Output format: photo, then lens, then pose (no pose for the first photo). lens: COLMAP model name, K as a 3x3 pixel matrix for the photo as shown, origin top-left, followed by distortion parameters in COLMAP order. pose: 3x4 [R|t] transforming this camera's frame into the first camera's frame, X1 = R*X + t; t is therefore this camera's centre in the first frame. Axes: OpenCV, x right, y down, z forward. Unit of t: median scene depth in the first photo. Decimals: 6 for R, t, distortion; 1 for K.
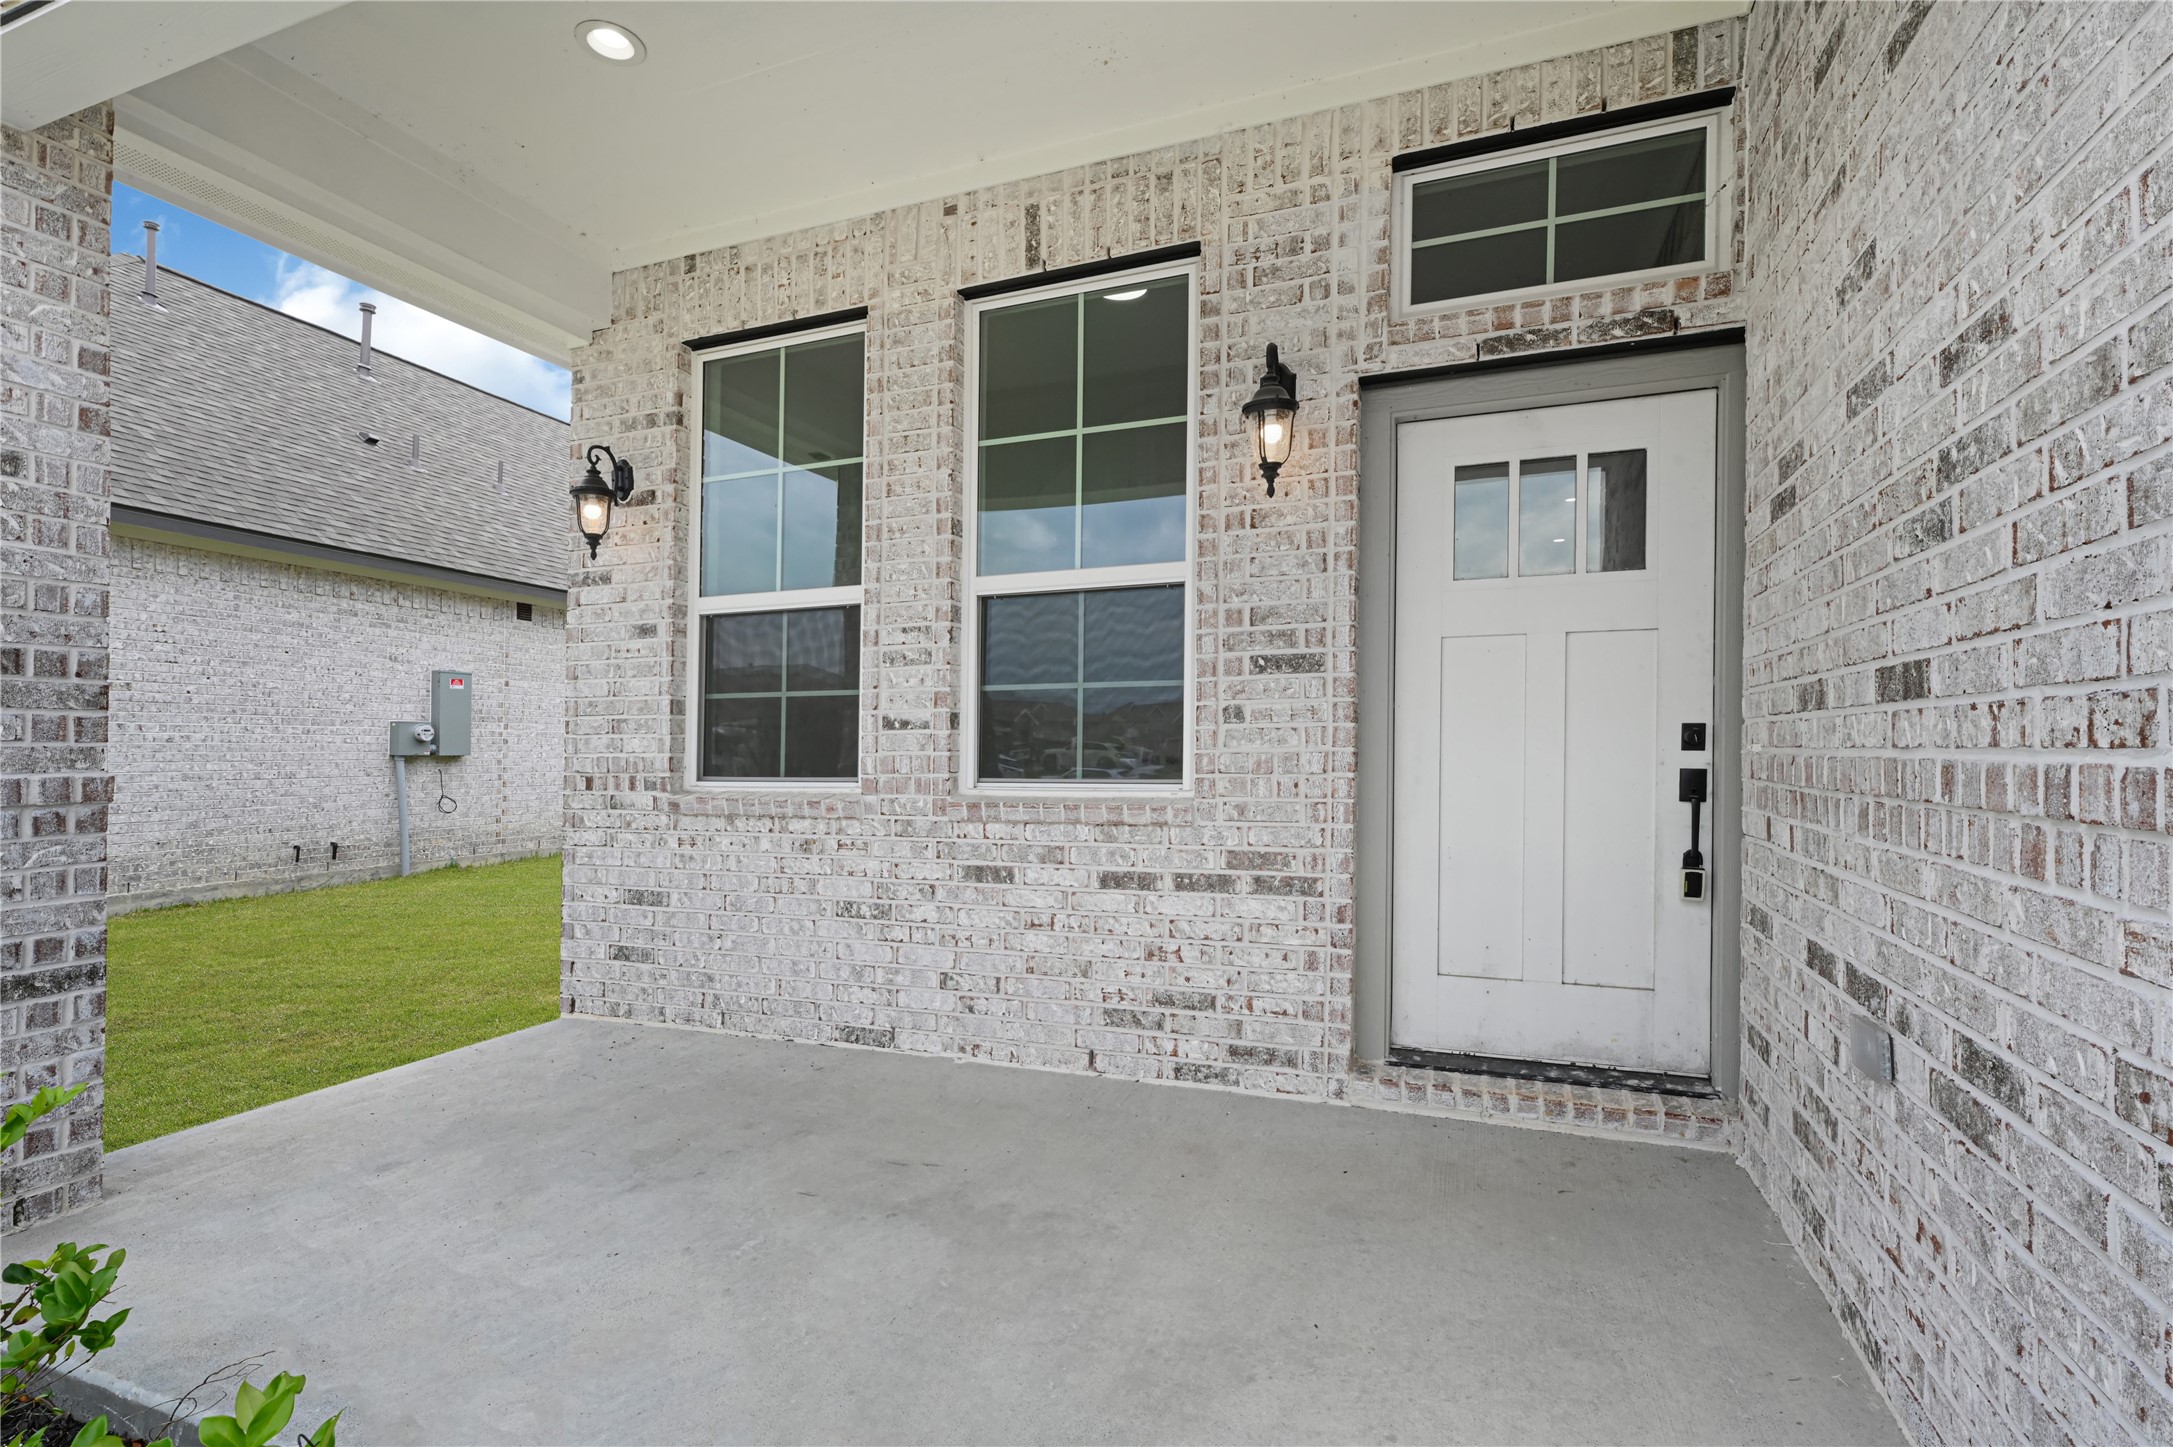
lens RADIAL K [[981.1, 0, 1087.8], [0, 981.1, 806.8], [0, 0, 1]] dist [-0.000156, 0.000282]
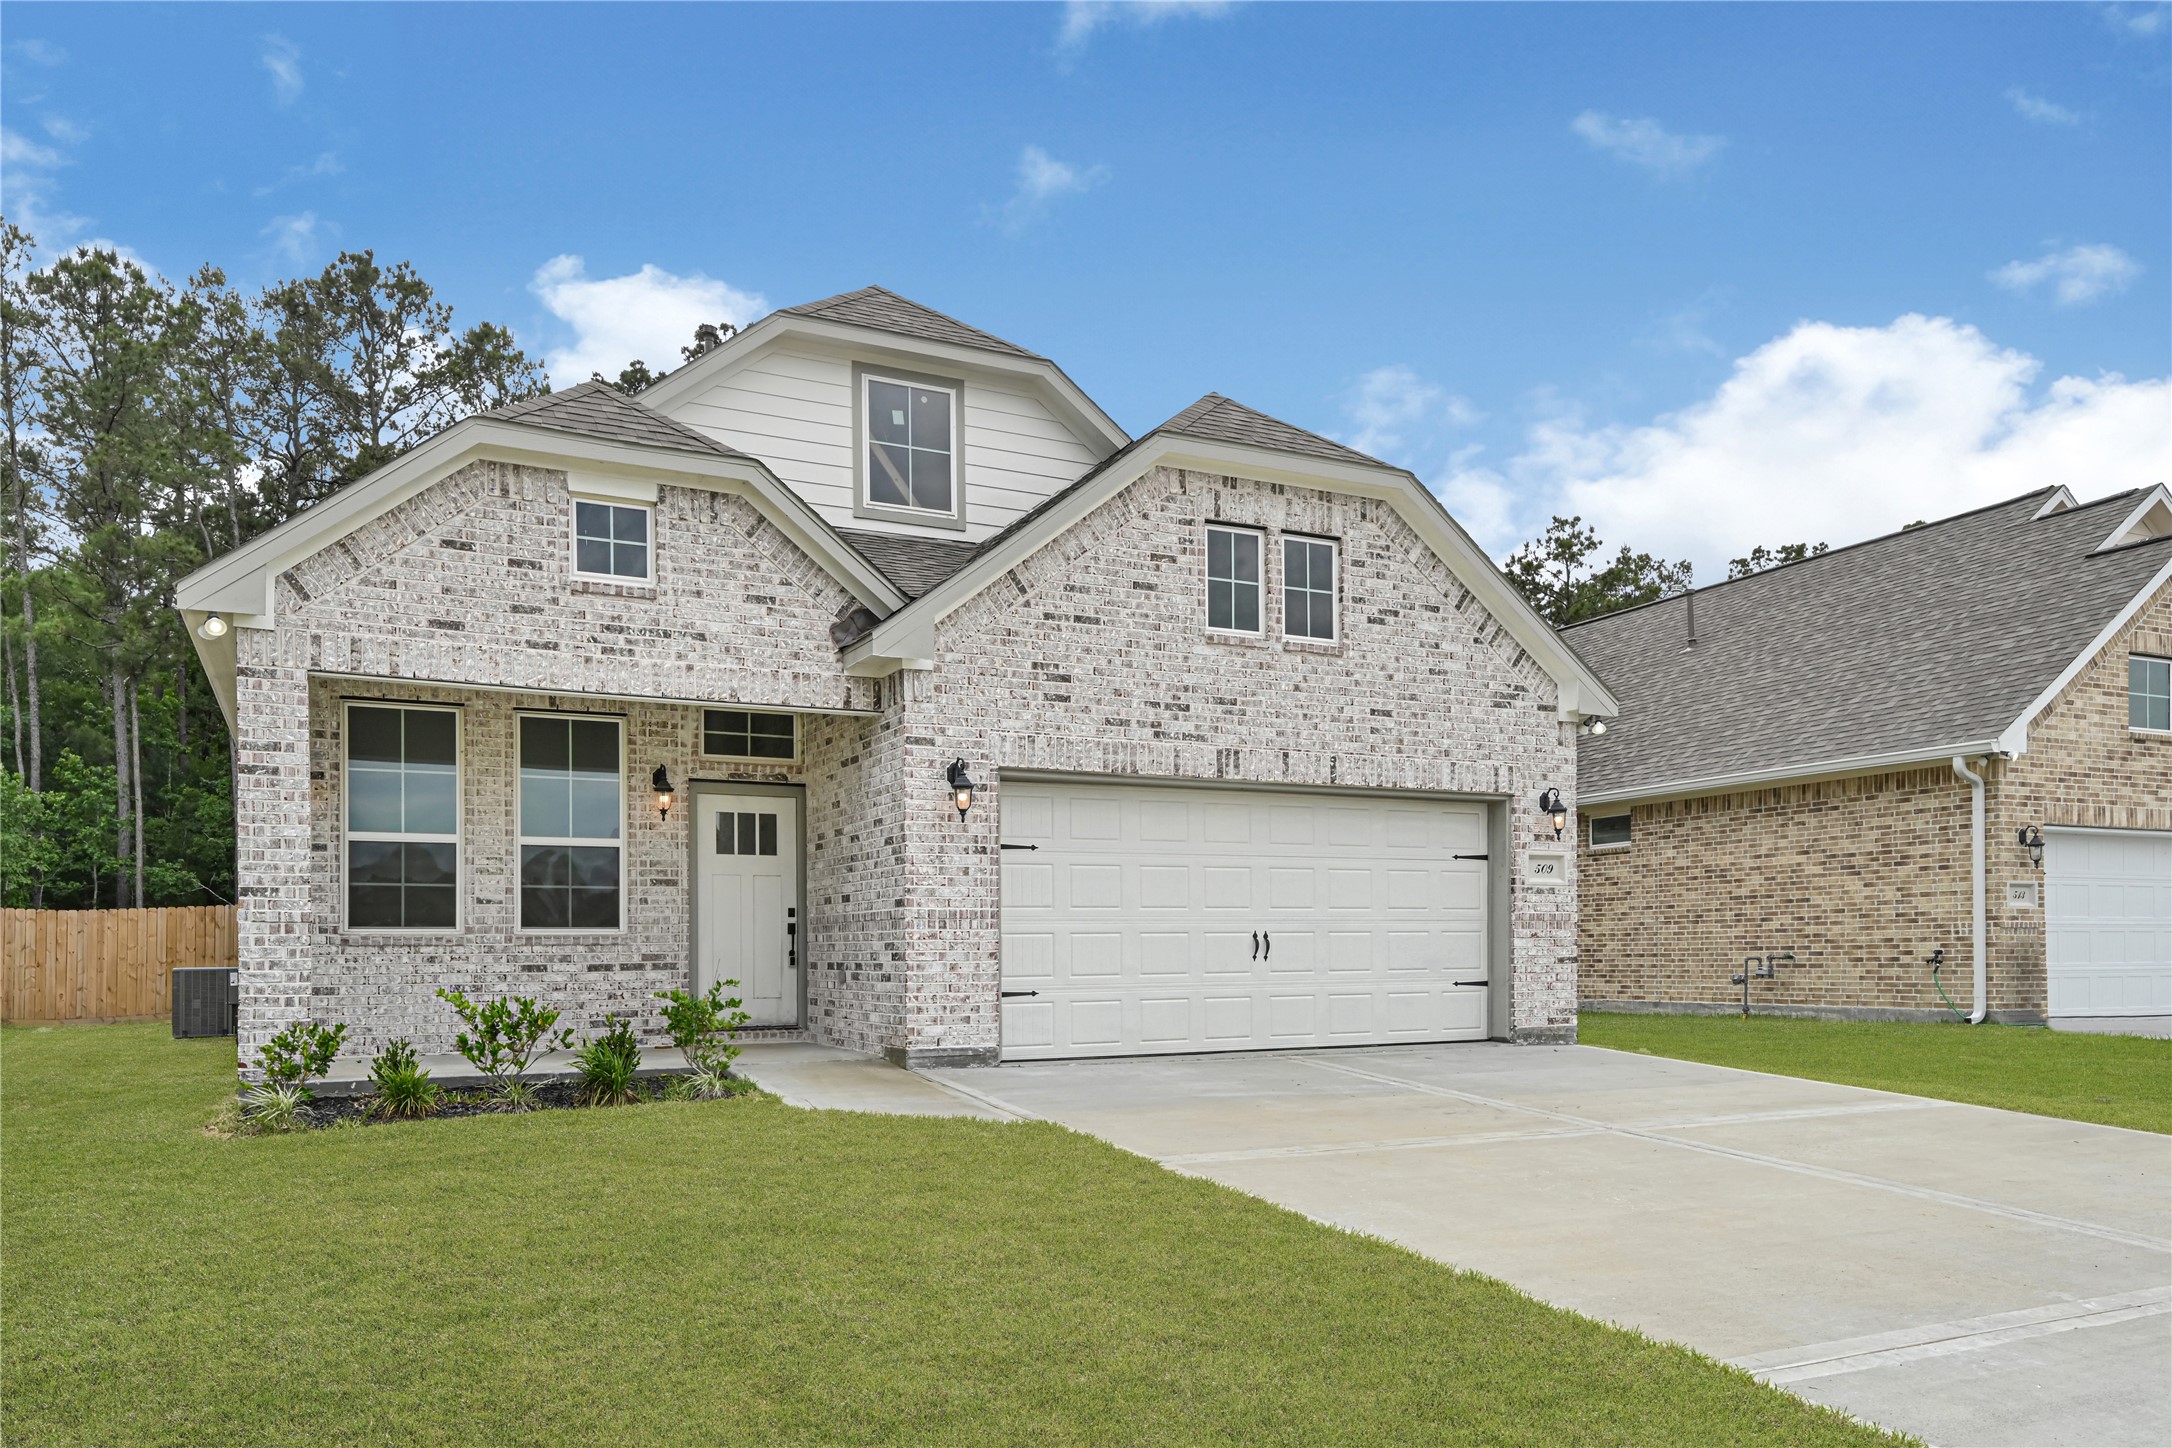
lens RADIAL K [[1259.4, 0, 1086.0], [0, 1259.4, 724.0], [0, 0, 1]] dist [0.000956, 0.000675]
pose [[0.634919, 0.133868, 0.760892, -1.705341], [0.051229, 0.975411, -0.214358, 0.222799], [-0.770878, 0.175080, 0.612449, -2.023895]]
